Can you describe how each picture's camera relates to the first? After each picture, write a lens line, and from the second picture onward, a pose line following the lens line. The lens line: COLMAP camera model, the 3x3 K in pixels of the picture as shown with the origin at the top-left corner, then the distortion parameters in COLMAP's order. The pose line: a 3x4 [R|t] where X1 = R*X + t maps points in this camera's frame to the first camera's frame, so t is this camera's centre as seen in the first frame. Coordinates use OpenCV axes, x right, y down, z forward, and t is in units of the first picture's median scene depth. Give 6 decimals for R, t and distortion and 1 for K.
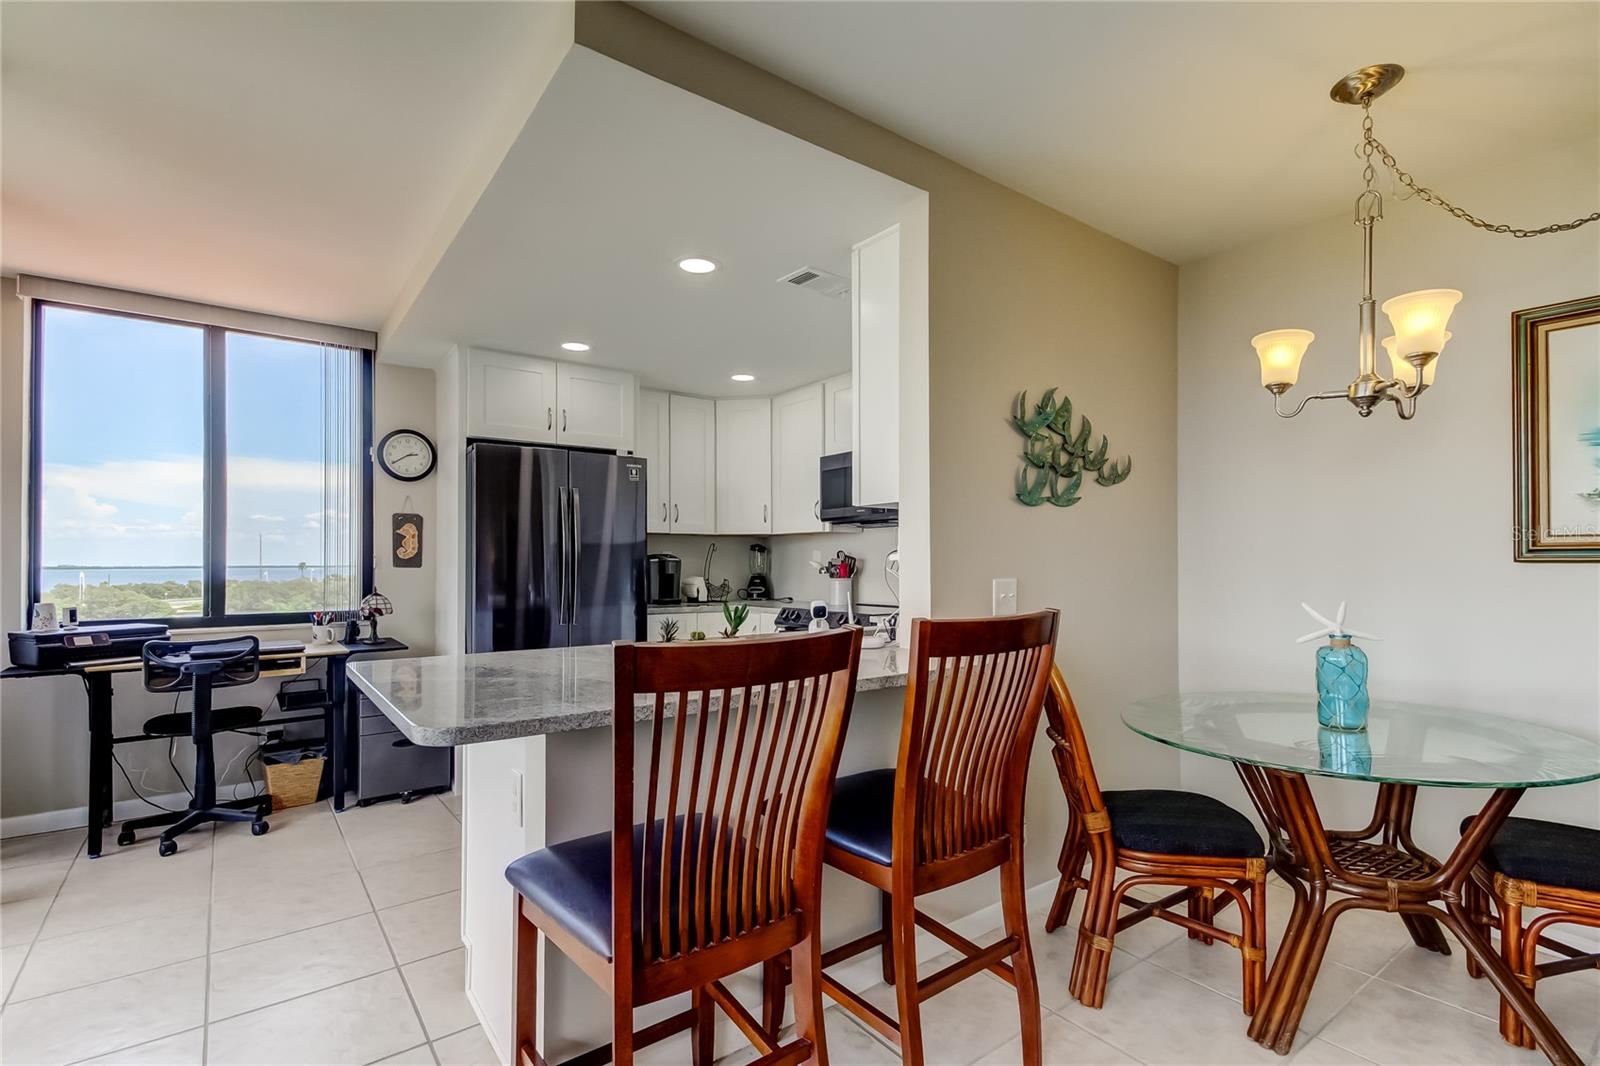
lens RADIAL K [[747.0, 0, 803.8], [0, 747.0, 549.3], [0, 0, 1]] dist [0.015723, -0.006523]
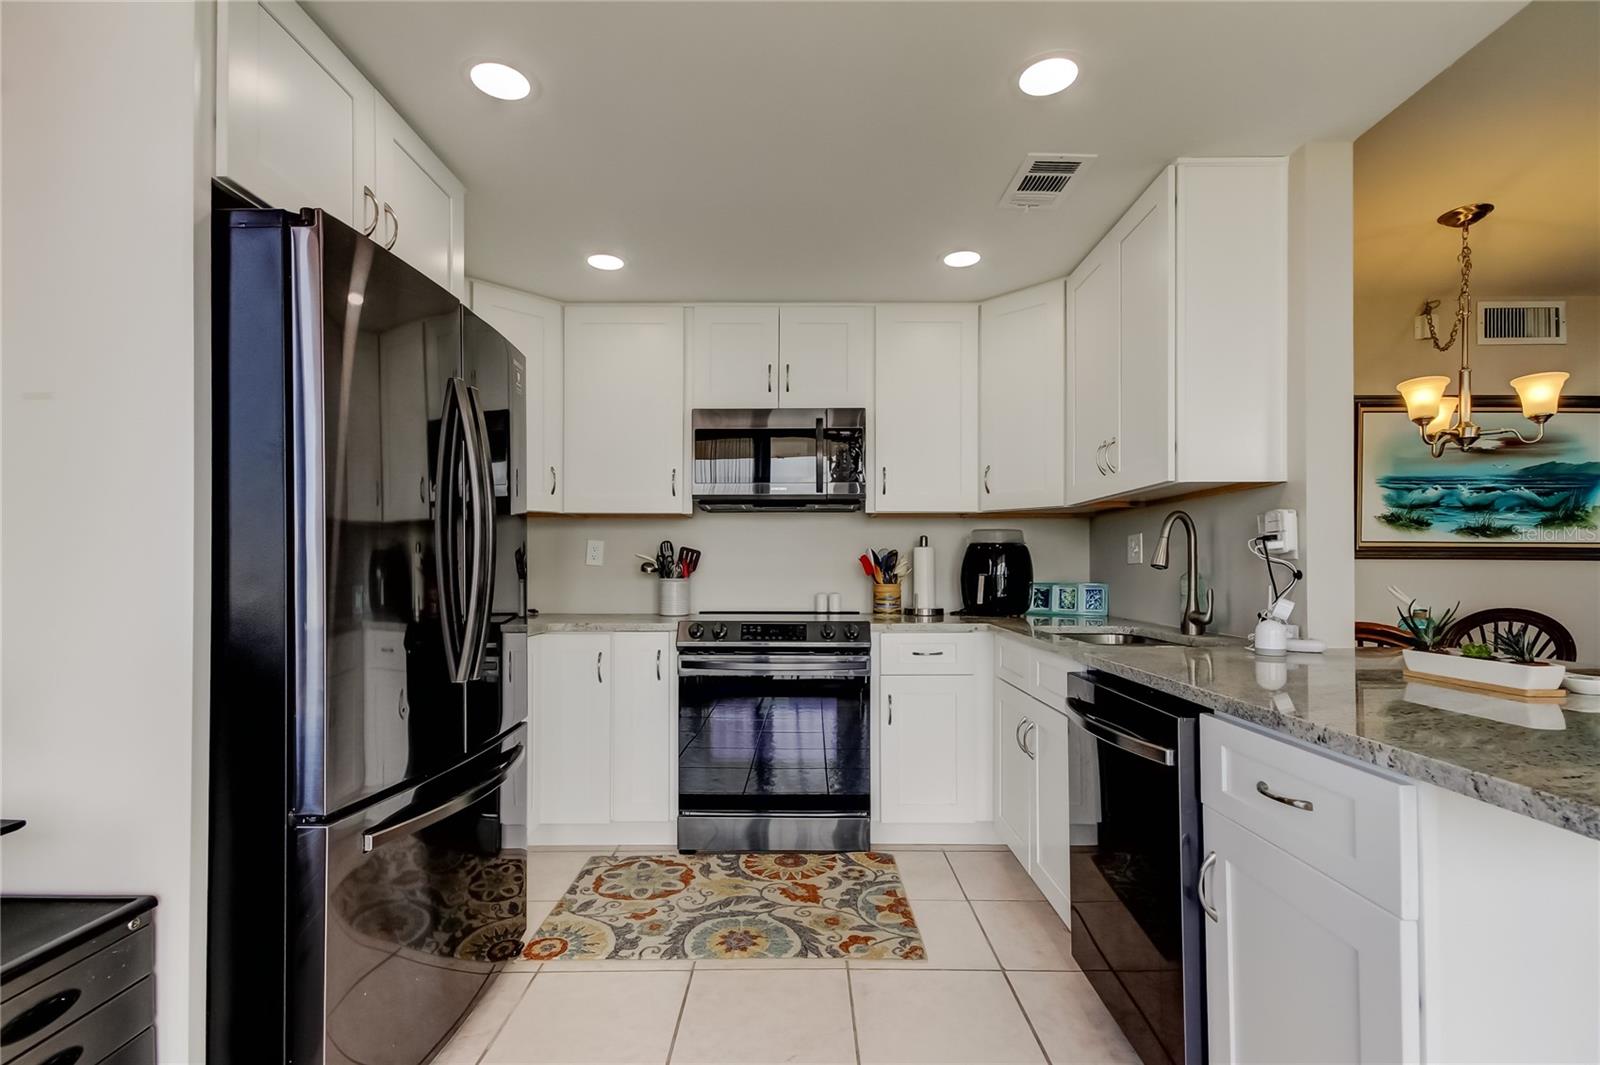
lens RADIAL K [[747.0, 0, 800.5], [0, 747.0, 568.7], [0, 0, 1]] dist [0.015723, -0.006523]
pose [[0.607039, 0.000321, 0.794672, -0.652290], [-0.015499, 0.999814, 0.011436, 0.026587], [-0.794521, -0.019259, 0.606931, 0.647026]]
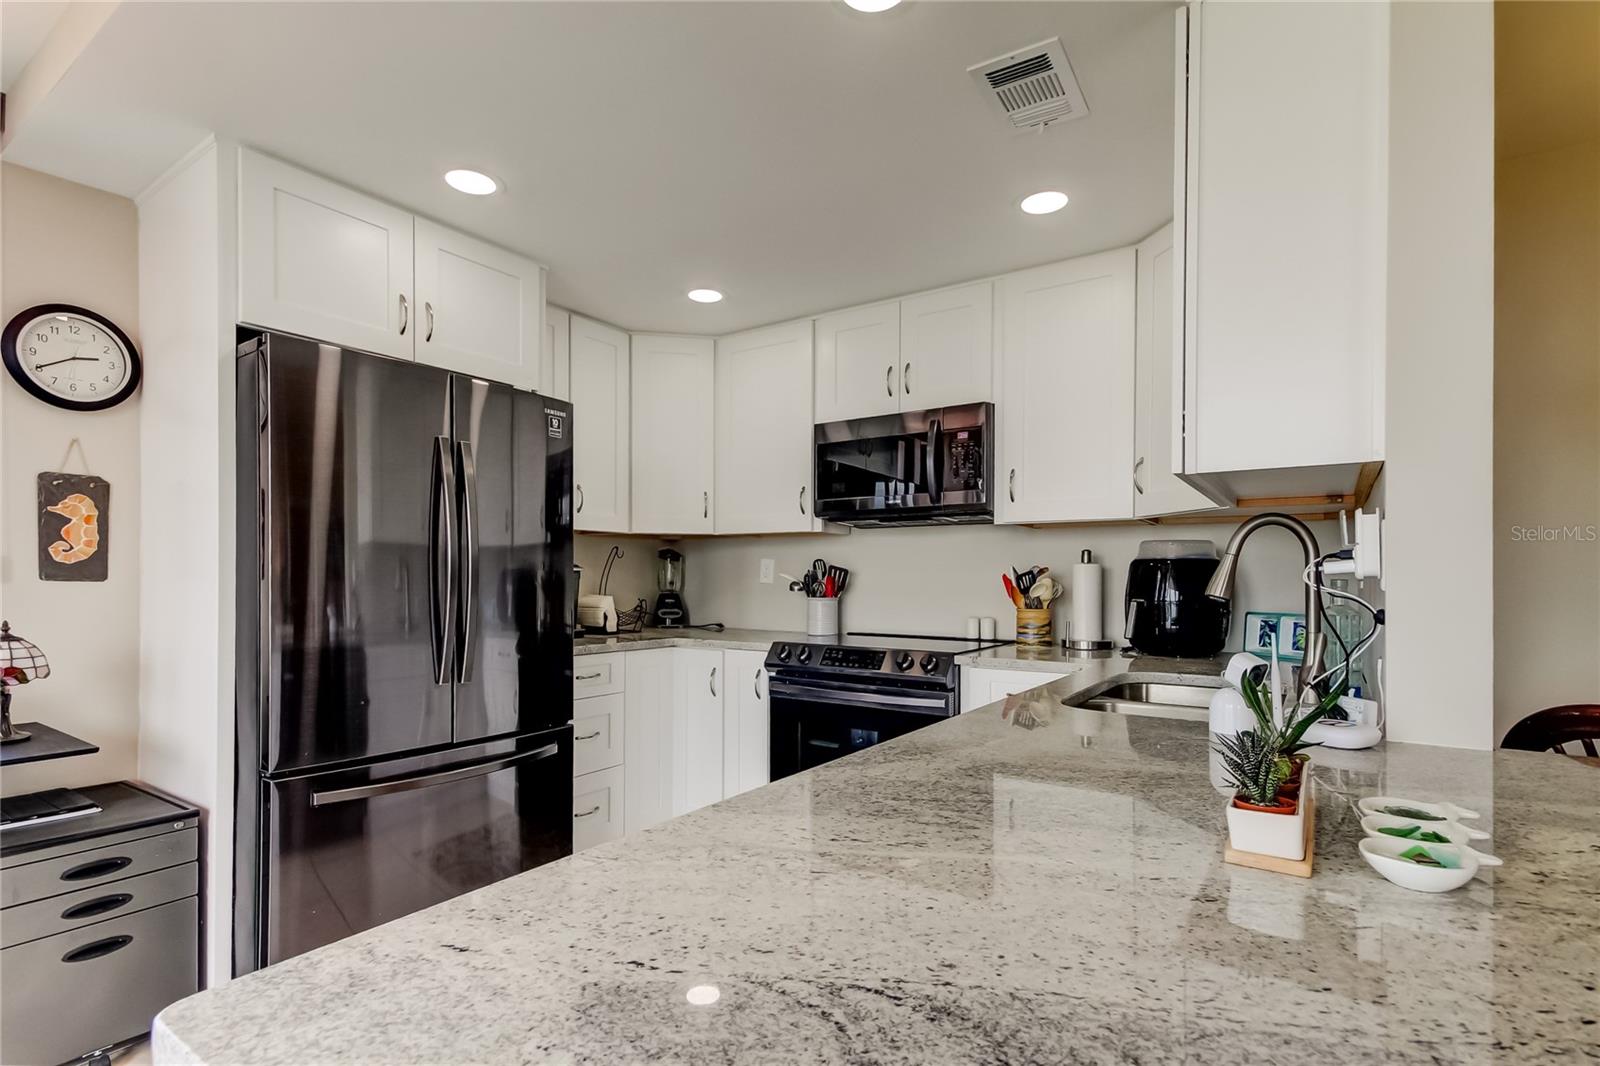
lens RADIAL K [[775.1, 0, 811.6], [0, 775.1, 578.1], [0, 0, 1]] dist [0.010193, 0.000492]
pose [[0.943105, 0.004259, 0.332468, -0.297494], [-0.010997, 0.999770, 0.018386, 0.009232], [-0.332313, -0.020996, 0.942935, 0.425913]]
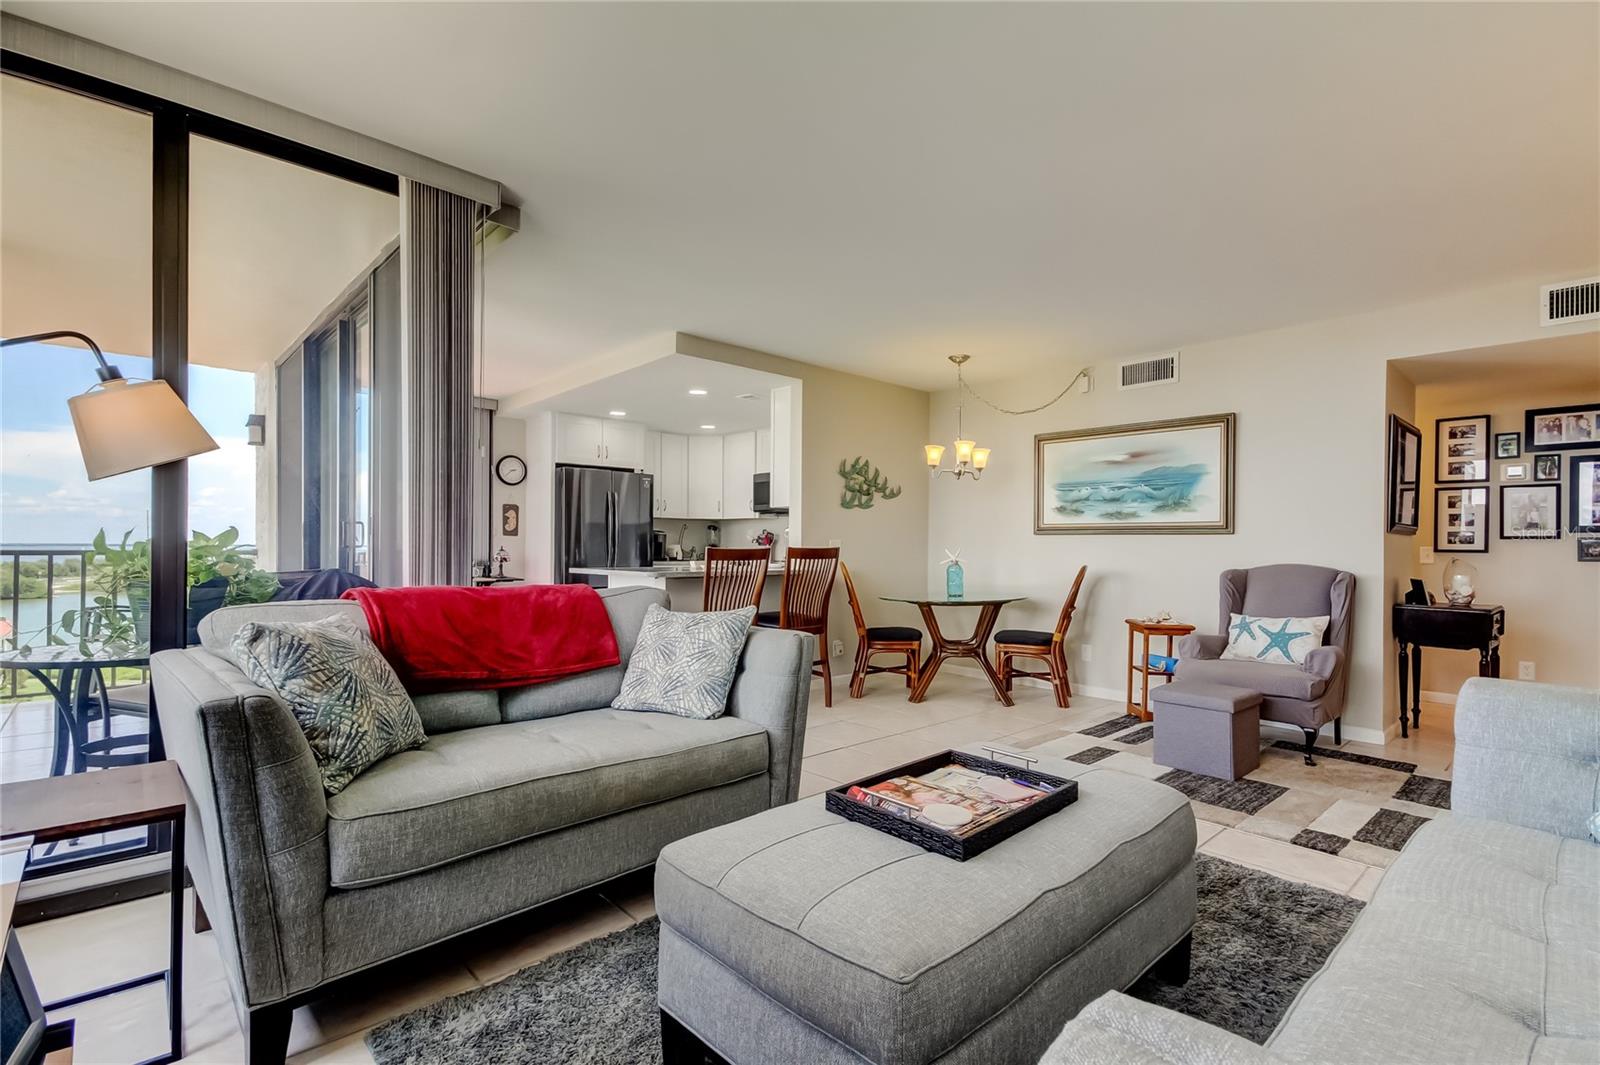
lens RADIAL K [[747.0, 0, 800.7], [0, 747.0, 545.3], [0, 0, 1]] dist [0.015723, -0.006523]
pose [[0.995323, 0.008847, 0.096202, -0.045340], [-0.010325, 0.999836, 0.014875, 0.016798], [-0.096054, -0.015799, 0.995251, -0.959818]]
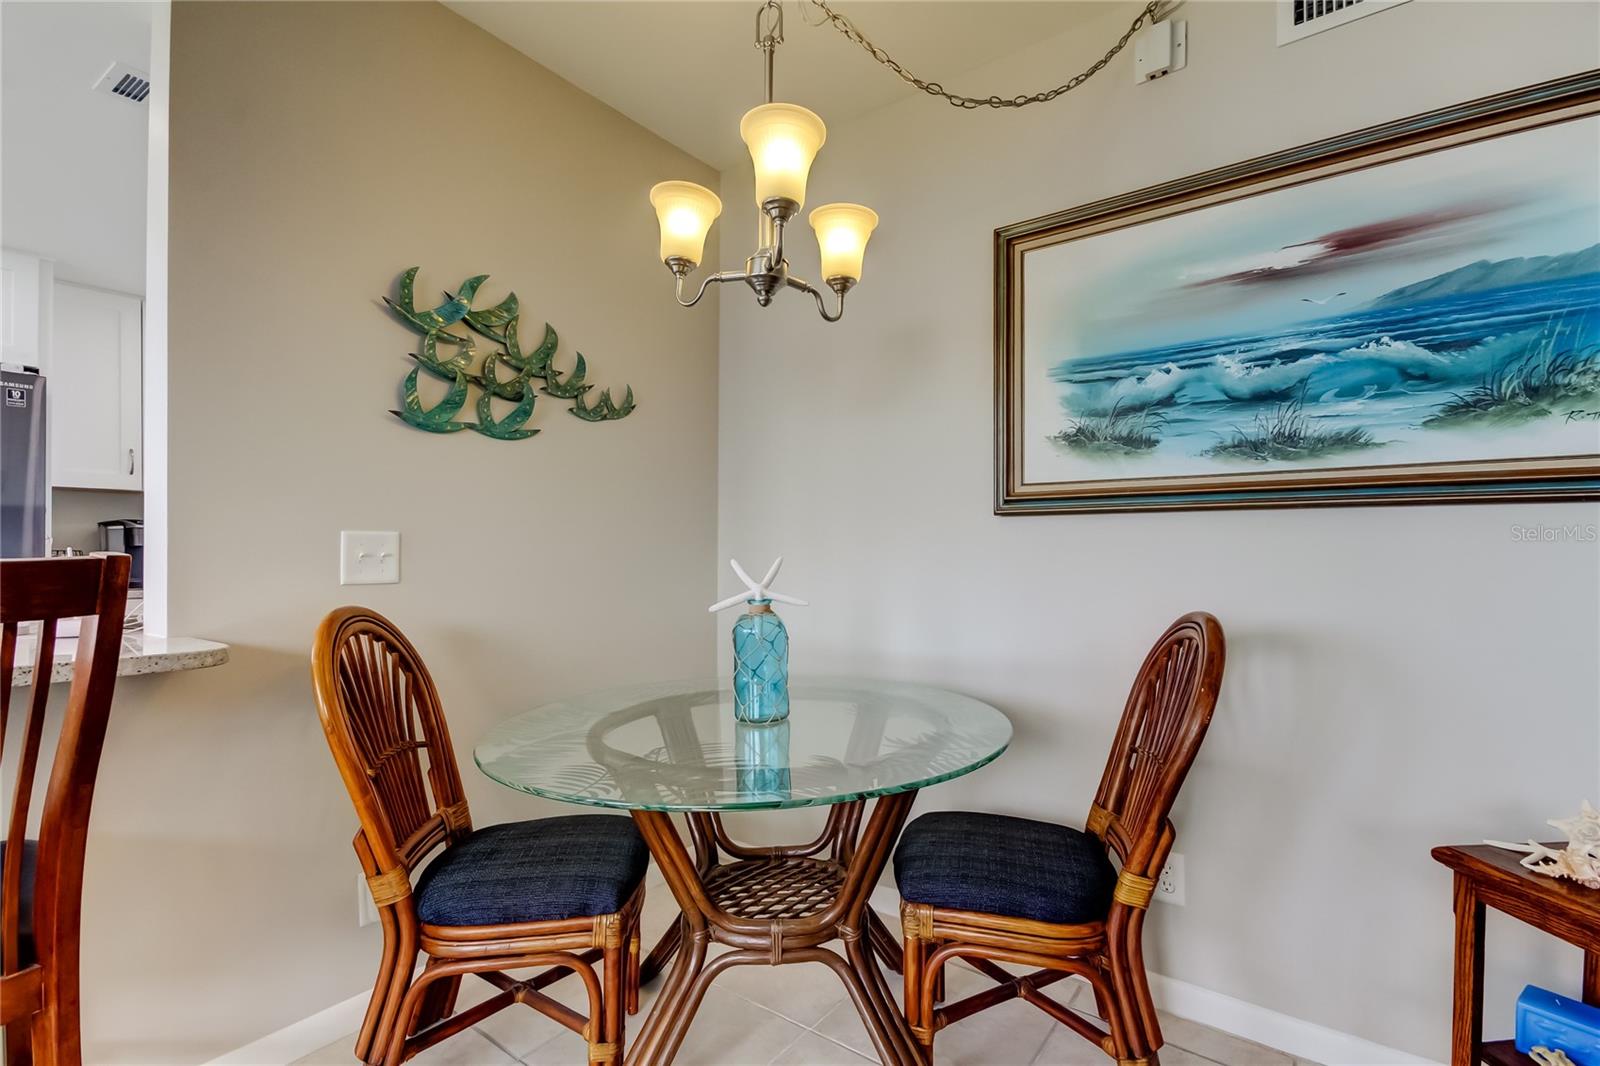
lens RADIAL K [[747.0, 0, 811.8], [0, 747.0, 548.3], [0, 0, 1]] dist [0.015723, -0.006523]
pose [[0.956003, 0.005218, 0.293310, 0.333575], [-0.007490, 0.999950, 0.006624, 0.034878], [-0.293261, -0.008530, 0.955994, 0.157921]]
